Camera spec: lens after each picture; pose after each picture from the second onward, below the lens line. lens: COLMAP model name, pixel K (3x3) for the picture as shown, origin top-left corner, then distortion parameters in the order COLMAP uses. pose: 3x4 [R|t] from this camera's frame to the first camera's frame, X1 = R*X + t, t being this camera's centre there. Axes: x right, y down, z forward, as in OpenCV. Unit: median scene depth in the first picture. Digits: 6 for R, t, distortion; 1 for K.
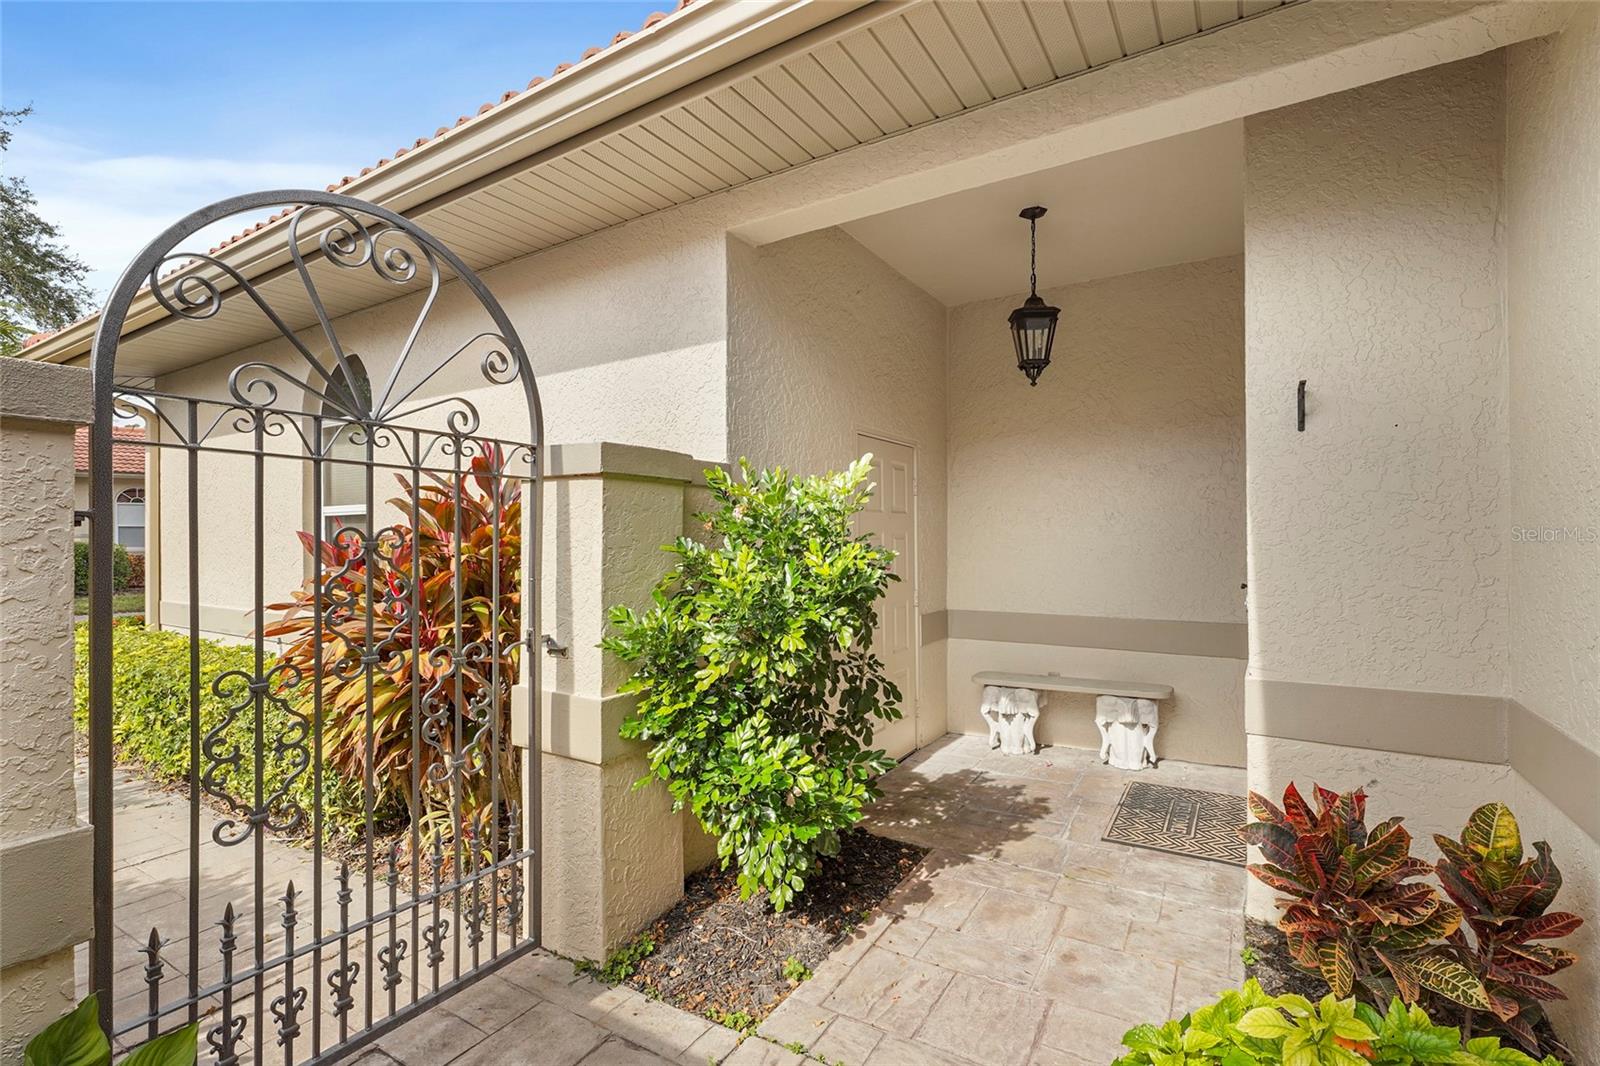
lens RADIAL K [[722.2, 0, 797.3], [0, 722.2, 539.6], [0, 0, 1]] dist [-0.002282, 0.000009]
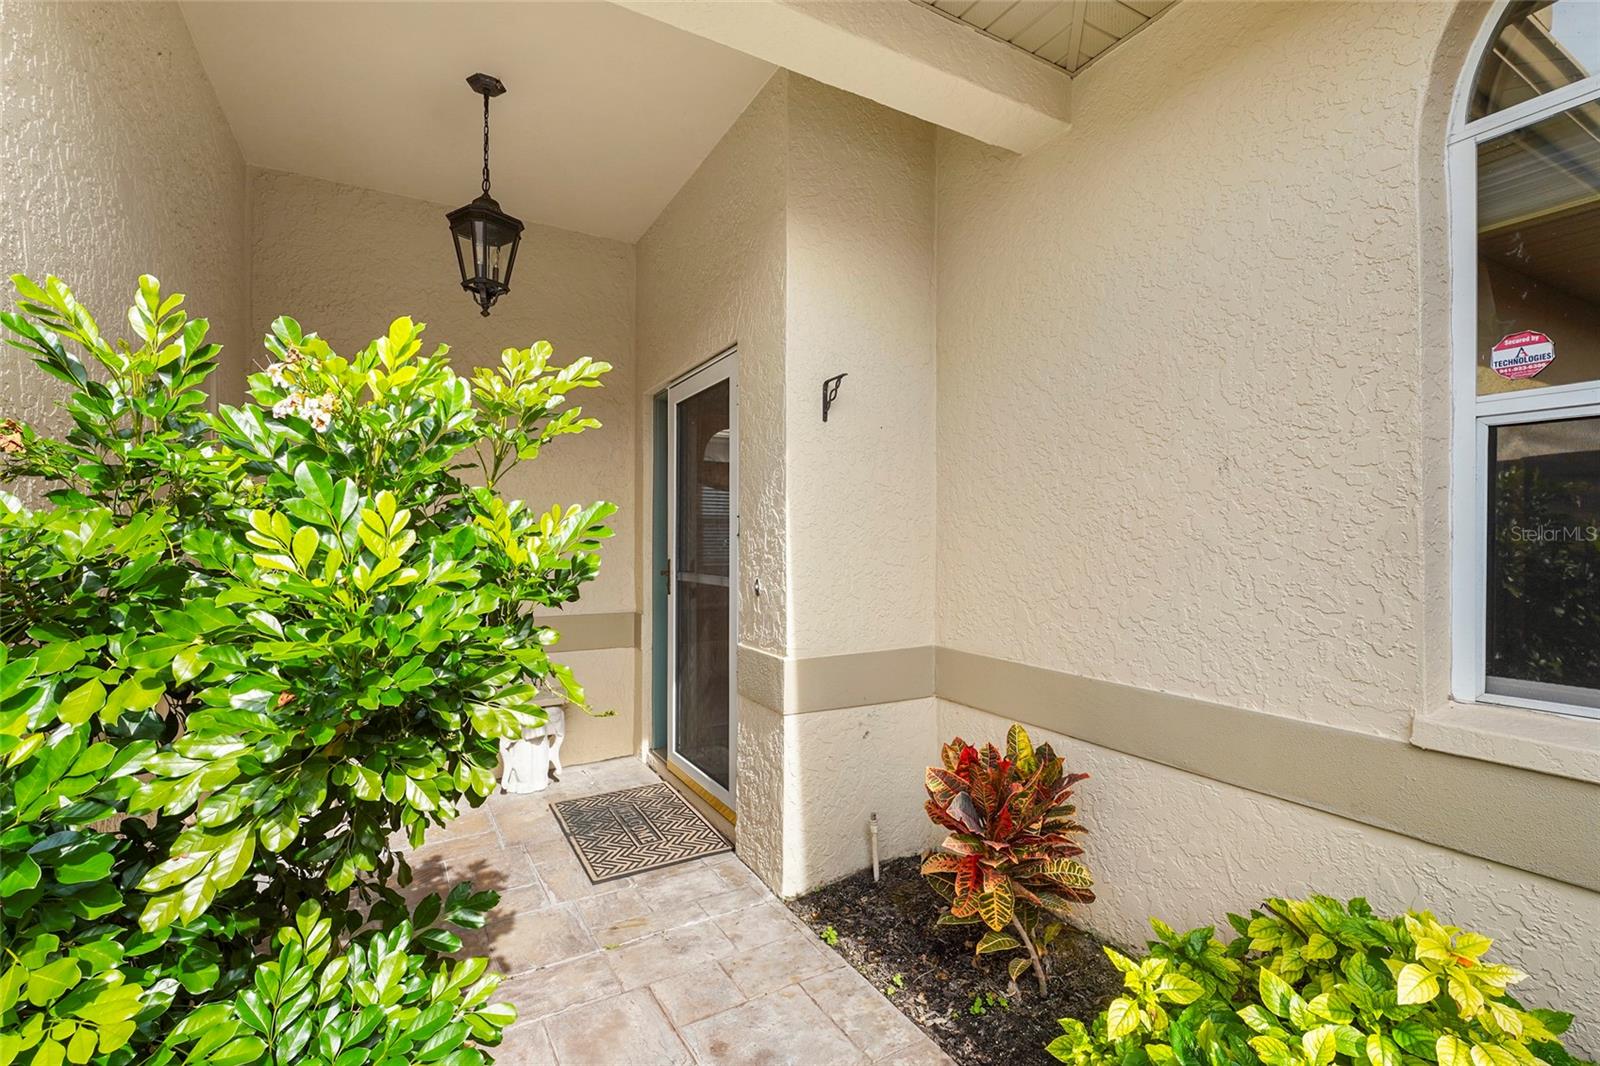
lens RADIAL K [[722.2, 0, 804.3], [0, 722.2, 536.9], [0, 0, 1]] dist [-0.002282, 0.000009]
pose [[0.469196, 0.007030, 0.883066, -0.155420], [-0.006479, 0.999969, -0.004519, 0.015211], [-0.883070, -0.003601, 0.469227, 0.311083]]
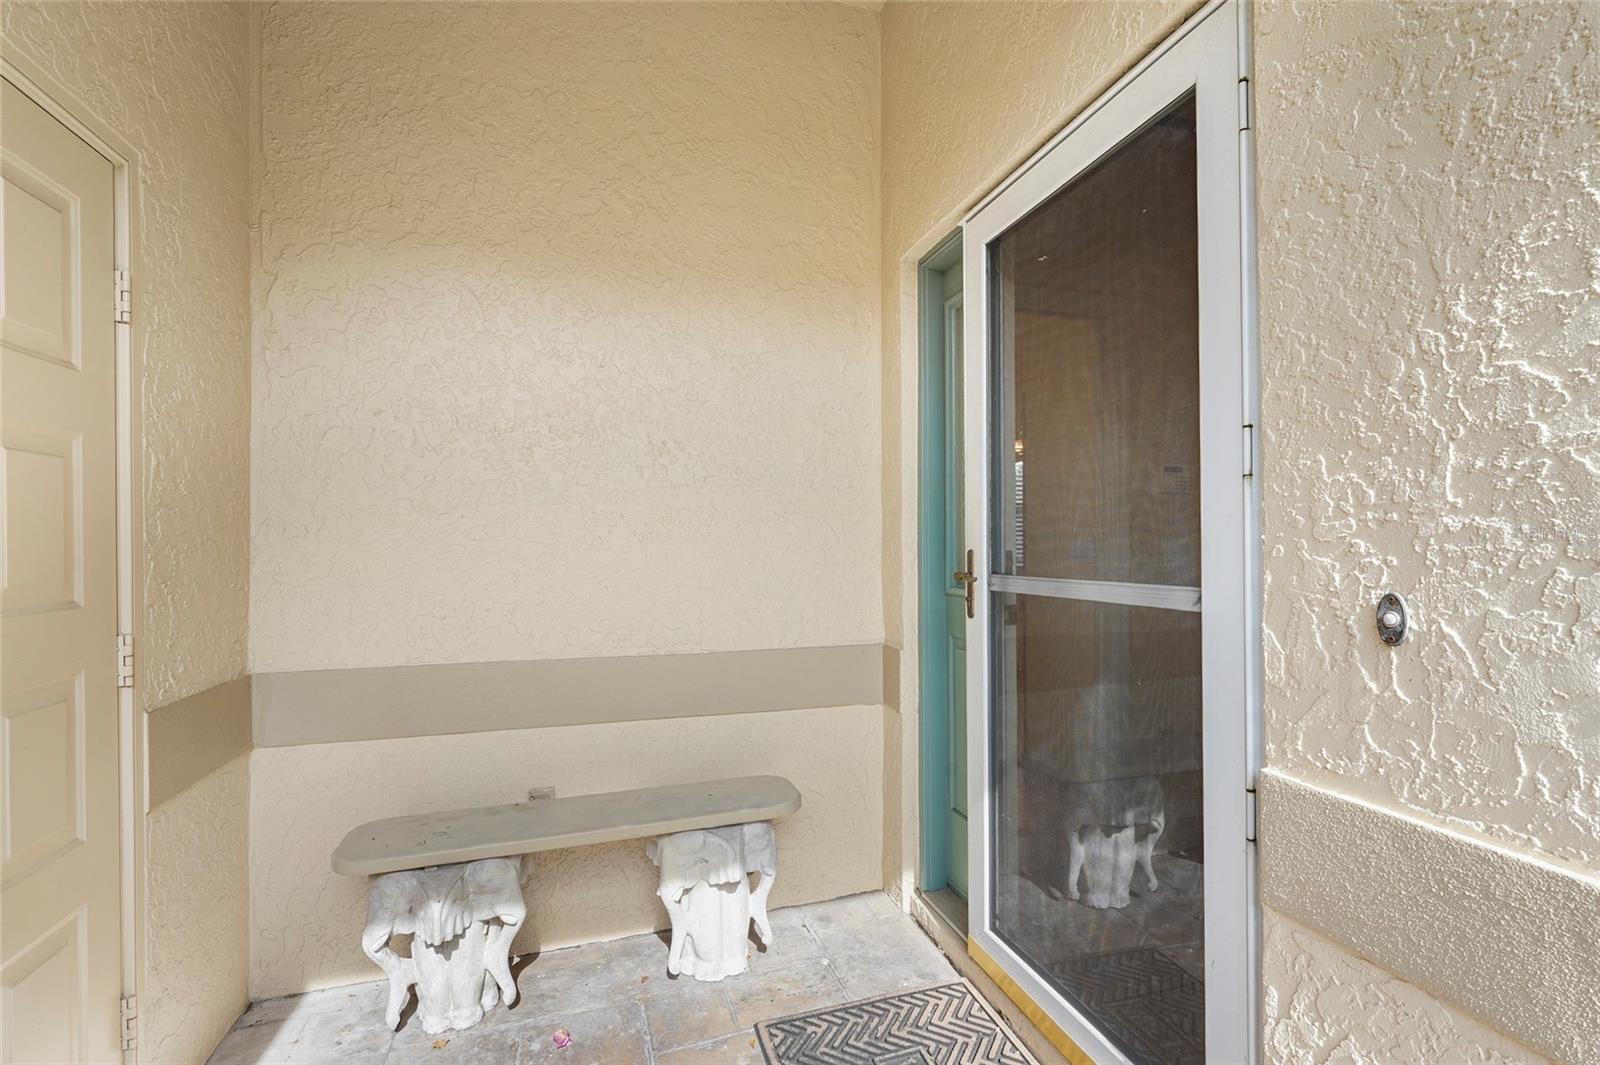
lens RADIAL K [[722.2, 0, 805.1], [0, 722.2, 543.0], [0, 0, 1]] dist [-0.002282, 0.000009]
pose [[0.650131, 0.002880, 0.759816, 0.135191], [-0.000511, 0.999994, -0.003353, 0.036834], [-0.759822, 0.001792, 0.650129, 0.656773]]
